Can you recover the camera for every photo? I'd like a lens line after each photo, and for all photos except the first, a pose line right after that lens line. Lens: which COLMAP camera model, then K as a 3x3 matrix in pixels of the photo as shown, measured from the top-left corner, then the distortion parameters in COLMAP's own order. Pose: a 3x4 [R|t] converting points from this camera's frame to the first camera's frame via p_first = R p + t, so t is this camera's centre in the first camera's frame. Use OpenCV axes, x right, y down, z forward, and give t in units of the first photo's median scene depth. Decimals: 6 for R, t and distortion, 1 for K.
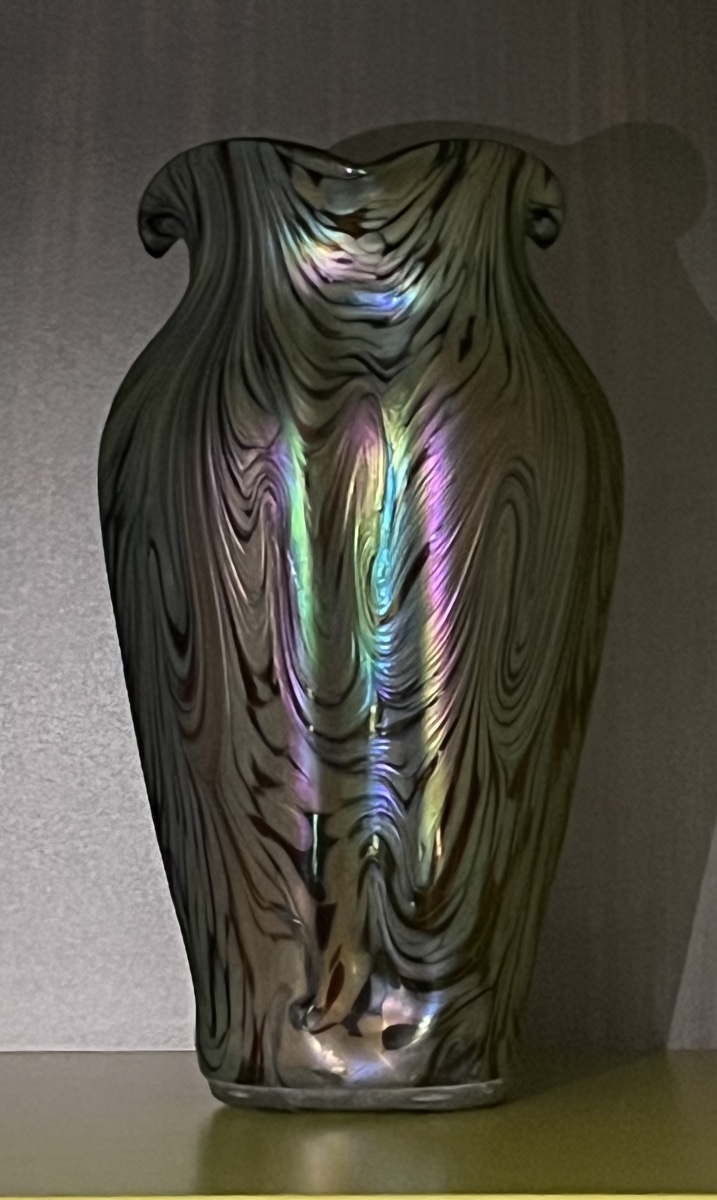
lens RADIAL K [[3942.1, 0, 358.5], [0, 3942.1, 600.0], [0, 0, 1]] dist [-0.343824, 0.122834]
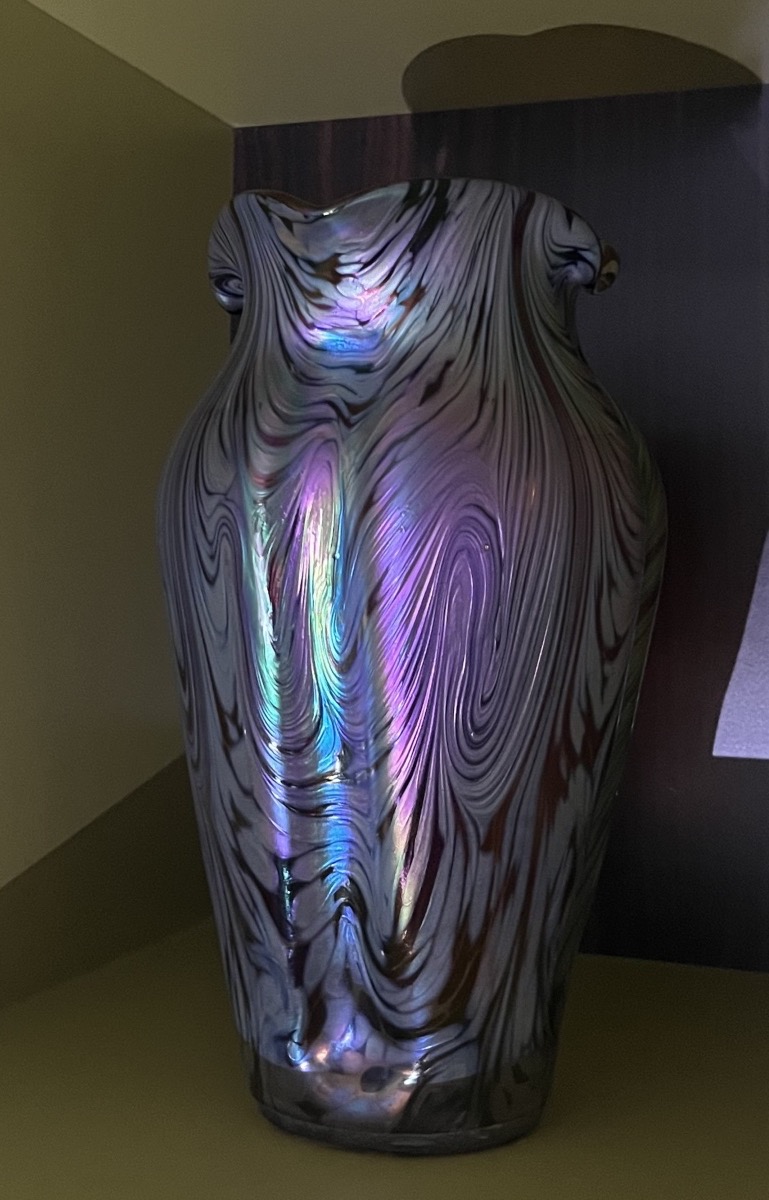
lens RADIAL K [[1678.9, 0, 326.5], [0, 1678.9, 517.8], [0, 0, 1]] dist [0.091916, -0.701111]
pose [[0.913501, 0.010040, -0.406712, 0.172752], [-0.011165, 0.999938, -0.000394, -0.032128], [0.406683, 0.004901, 0.913556, 0.606666]]
